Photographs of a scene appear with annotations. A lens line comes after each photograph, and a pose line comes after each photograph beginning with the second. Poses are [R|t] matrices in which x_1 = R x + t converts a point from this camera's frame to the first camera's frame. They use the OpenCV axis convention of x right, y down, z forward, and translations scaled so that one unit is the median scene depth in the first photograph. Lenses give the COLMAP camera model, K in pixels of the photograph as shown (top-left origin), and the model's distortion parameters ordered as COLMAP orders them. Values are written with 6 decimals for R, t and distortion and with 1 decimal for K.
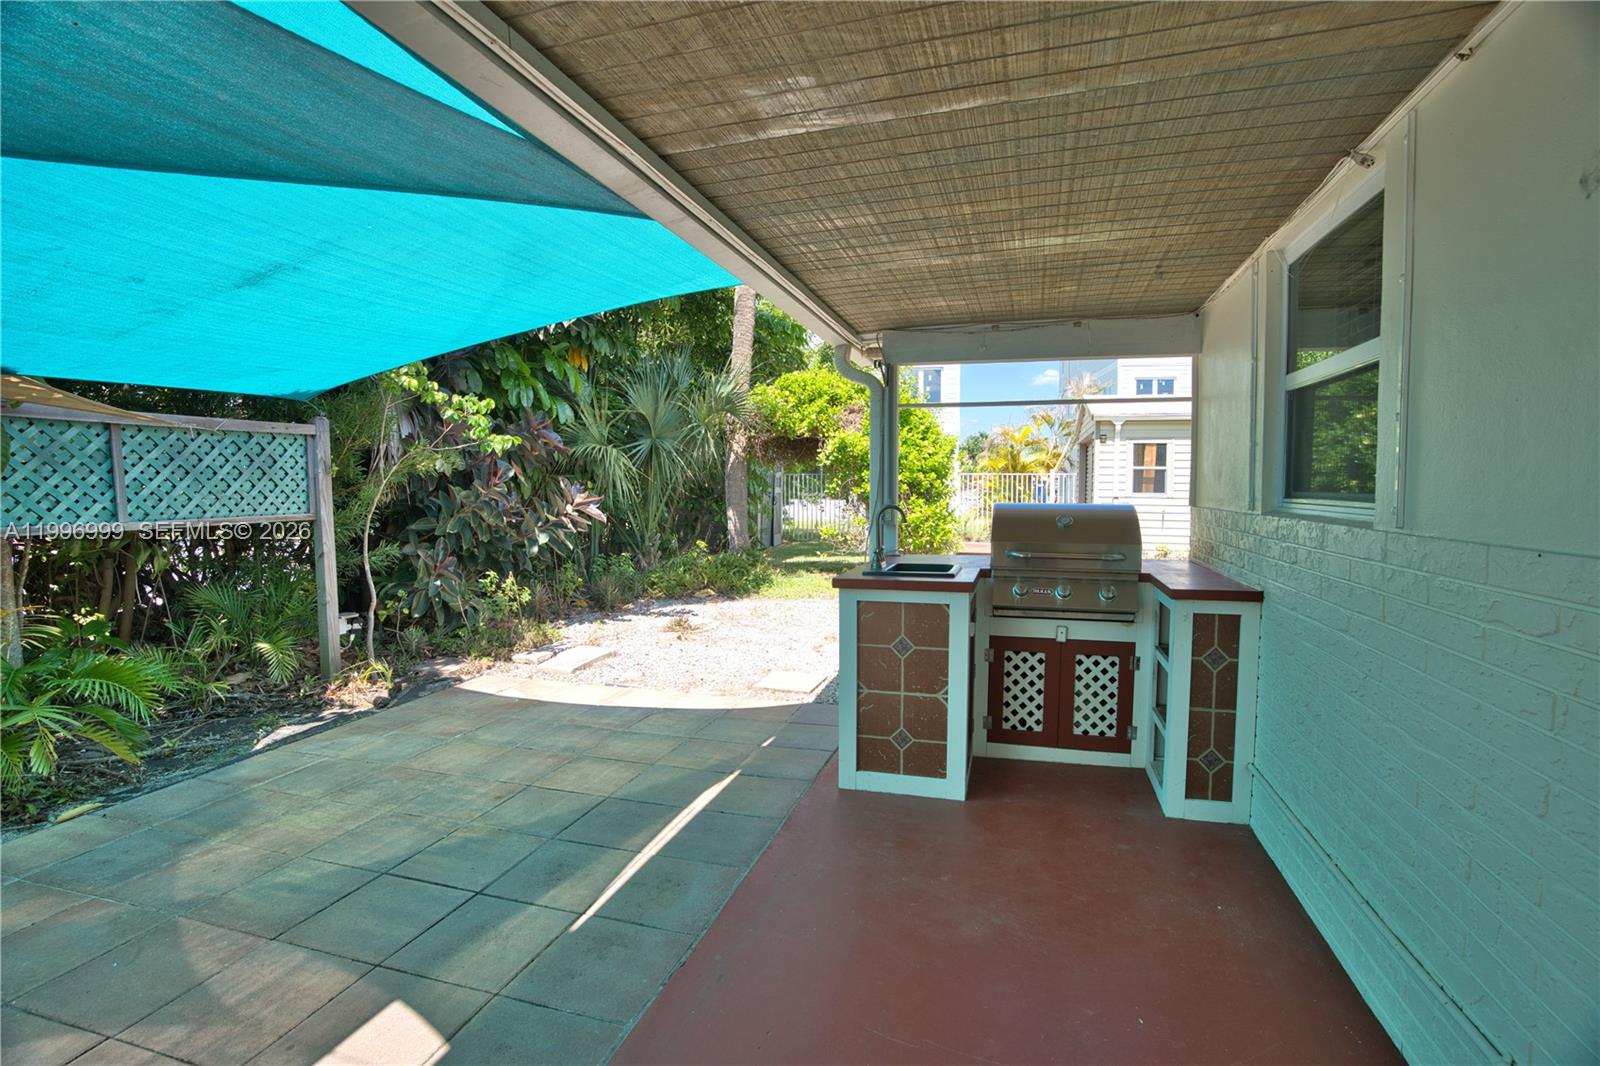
lens RADIAL K [[741.5, 0, 803.1], [0, 741.5, 534.4], [0, 0, 1]] dist [-0.057447, 0.030976]
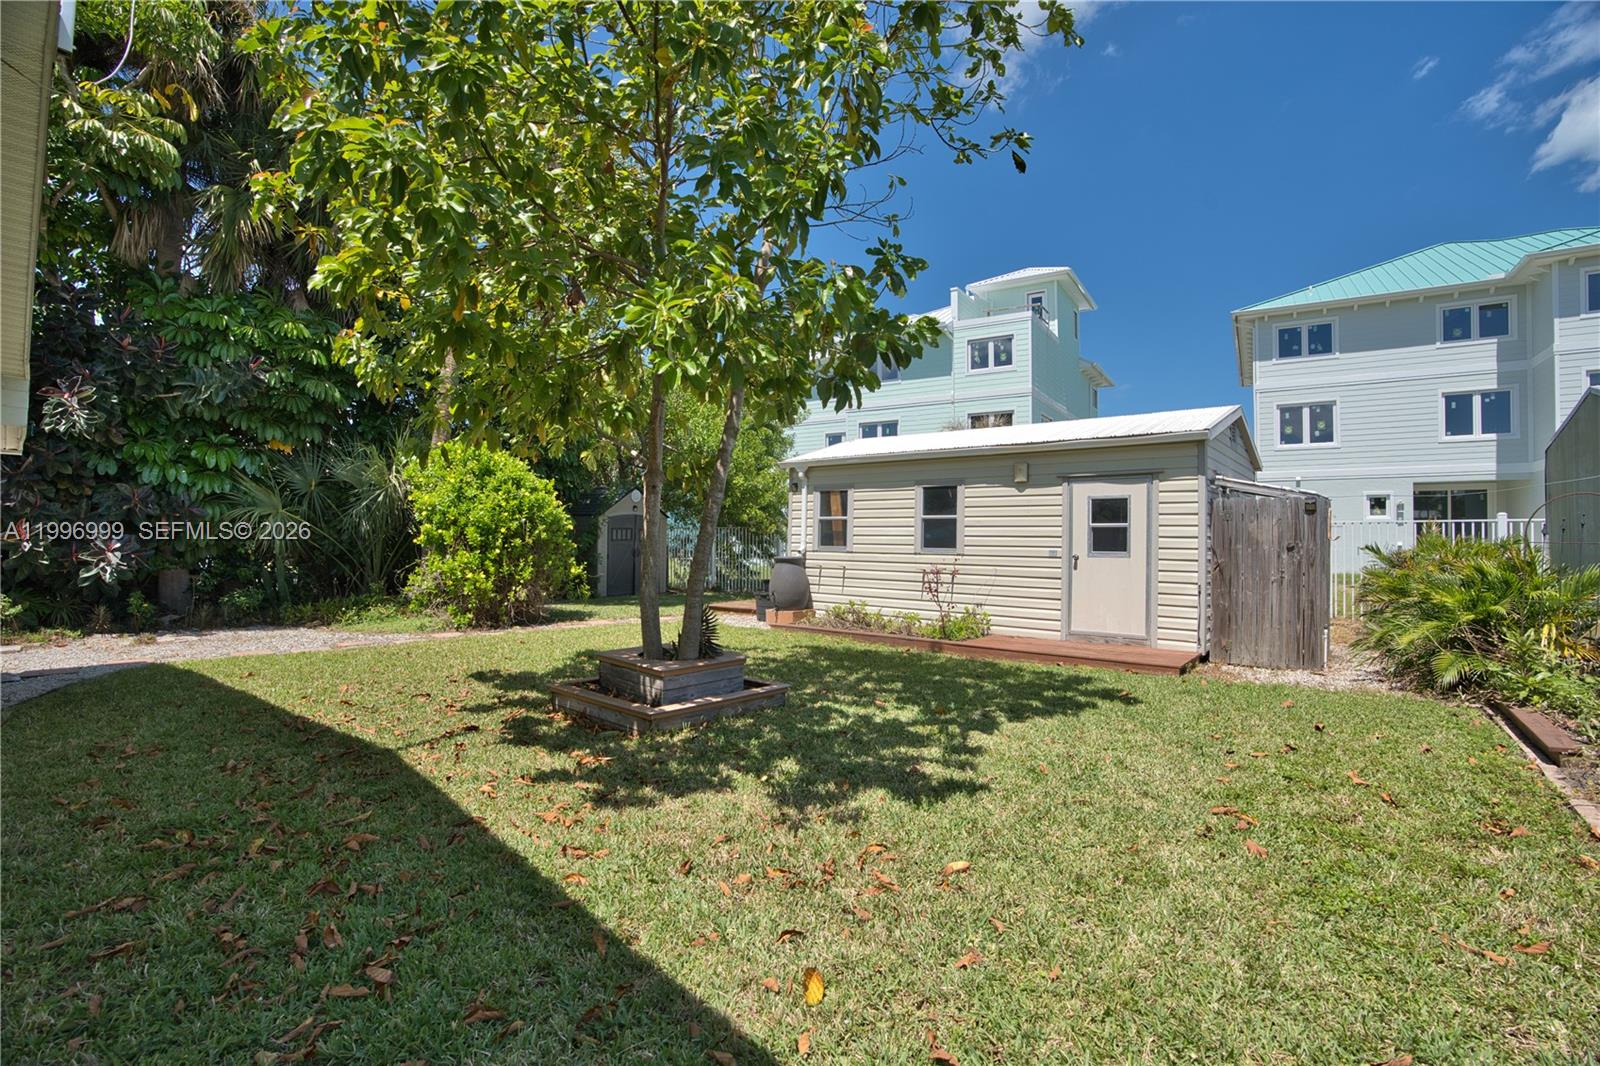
lens RADIAL K [[741.5, 0, 803.1], [0, 741.5, 534.4], [0, 0, 1]] dist [-0.057447, 0.030976]
pose [[0.915119, -0.002638, -0.403175, 2.775248], [-0.026625, 0.997400, -0.066960, -0.033107], [0.402303, 0.072011, 0.912670, 0.569885]]
